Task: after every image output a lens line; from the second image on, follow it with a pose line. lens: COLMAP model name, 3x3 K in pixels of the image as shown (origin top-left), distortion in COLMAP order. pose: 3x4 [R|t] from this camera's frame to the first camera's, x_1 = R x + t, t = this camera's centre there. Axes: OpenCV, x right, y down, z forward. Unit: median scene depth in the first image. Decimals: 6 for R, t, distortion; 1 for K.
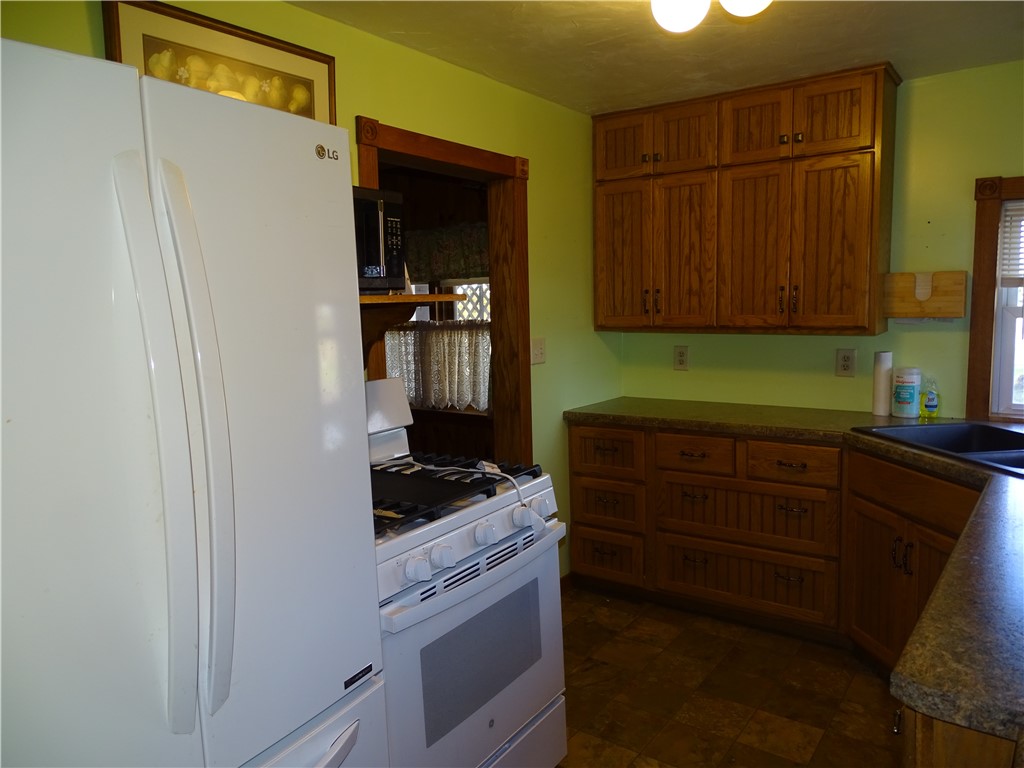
lens RADIAL K [[715.6, 0, 508.4], [0, 715.6, 380.2], [0, 0, 1]] dist [-0.013270, 0.000965]
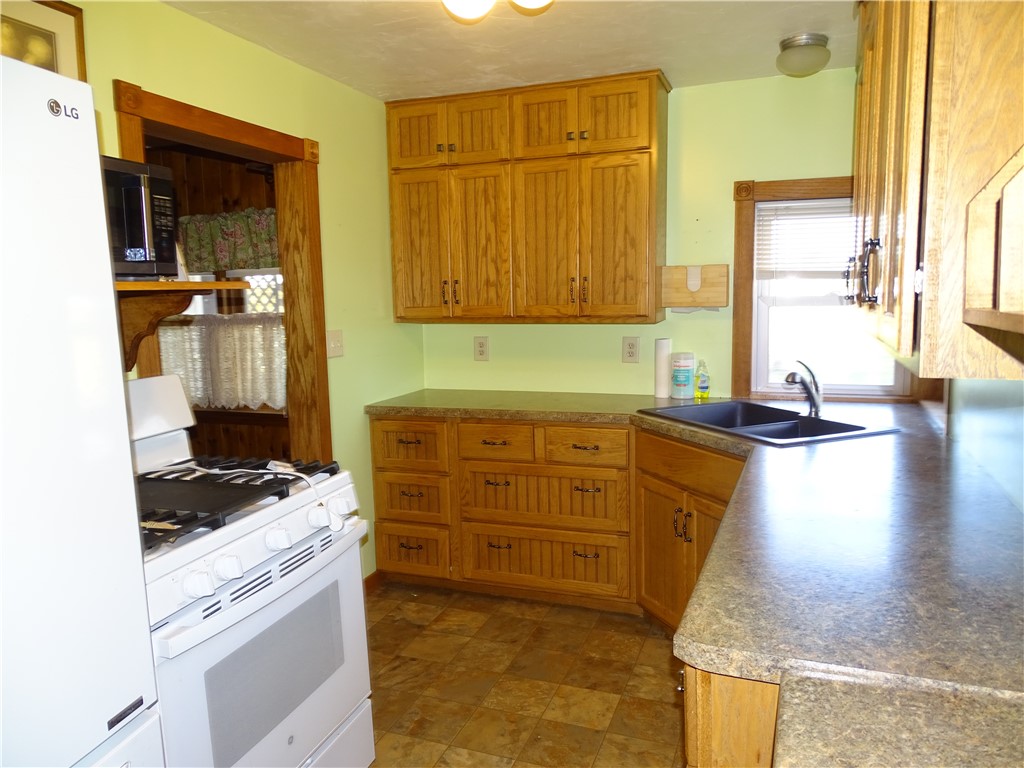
lens RADIAL K [[715.6, 0, 513.7], [0, 715.6, 380.8], [0, 0, 1]] dist [-0.013270, 0.000965]
pose [[0.961933, -0.029485, 0.271690, 0.012402], [0.027472, 0.999560, 0.011211, 0.005959], [-0.271901, -0.003320, 0.962320, 0.017763]]
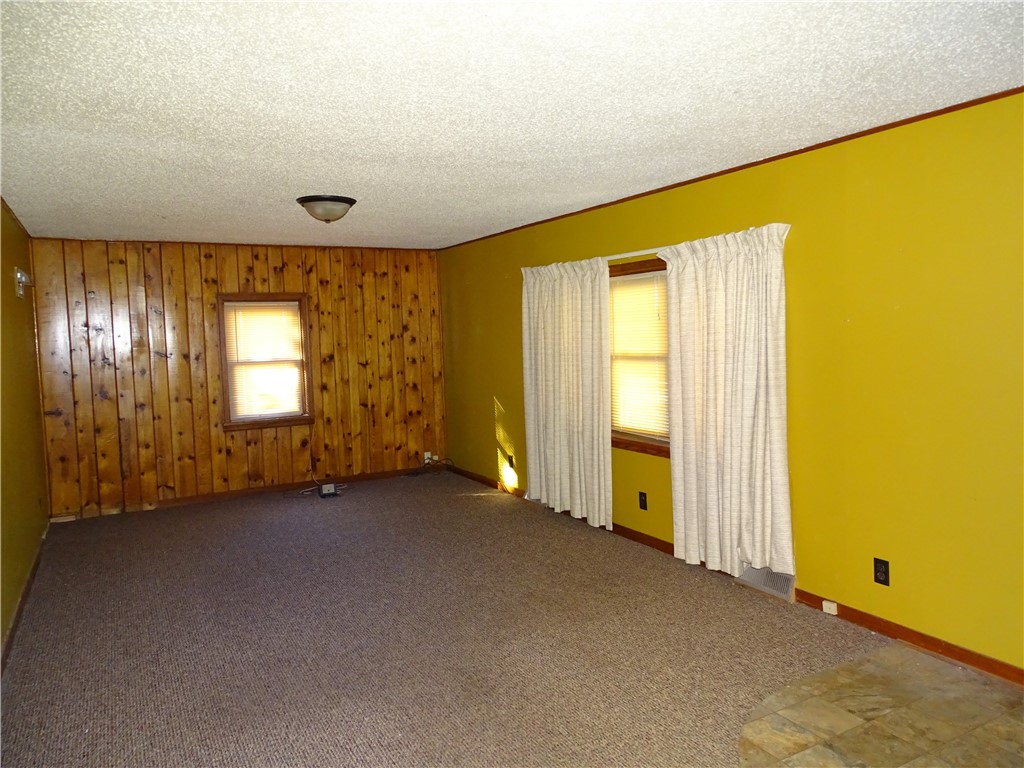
lens RADIAL K [[715.6, 0, 510.8], [0, 715.6, 385.6], [0, 0, 1]] dist [-0.013270, 0.000965]
pose [[-0.901552, 0.020897, 0.432165, 0.127059], [0.102462, 0.980733, 0.166326, -0.238081], [-0.420363, 0.194233, -0.886323, 1.984935]]
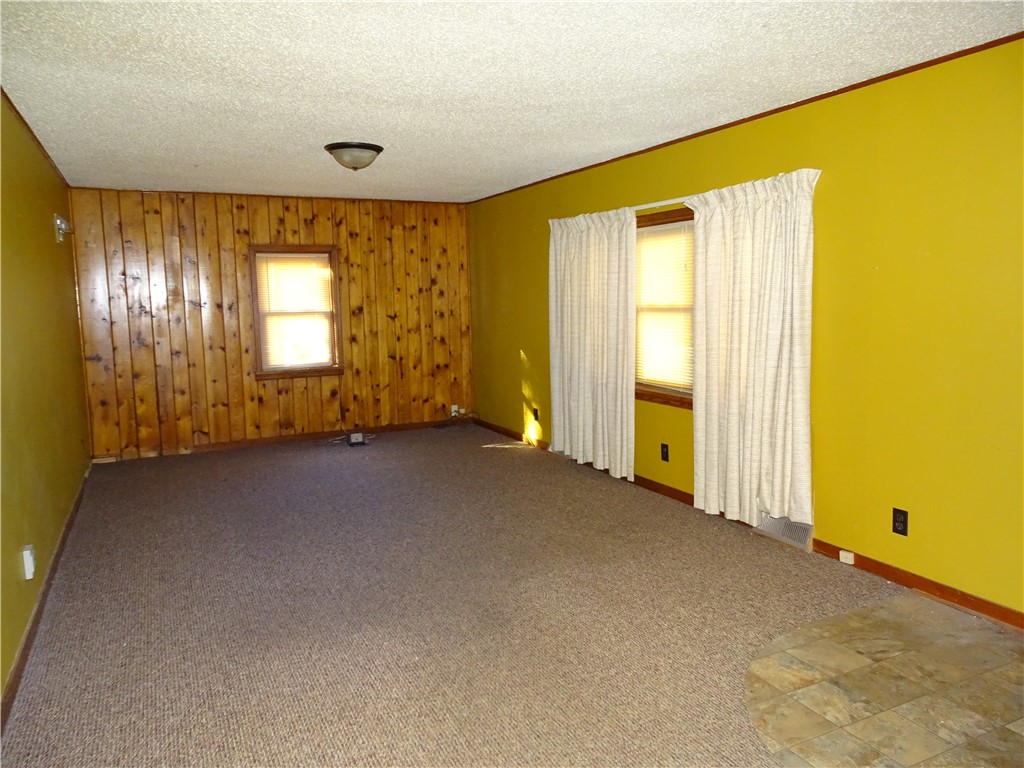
lens RADIAL K [[715.6, 0, 507.3], [0, 715.6, 386.8], [0, 0, 1]] dist [-0.013270, 0.000965]
pose [[-0.879625, -0.017556, 0.475344, 0.104811], [0.096140, 0.972133, 0.213811, -0.207216], [-0.465851, 0.233773, -0.853424, 1.996011]]
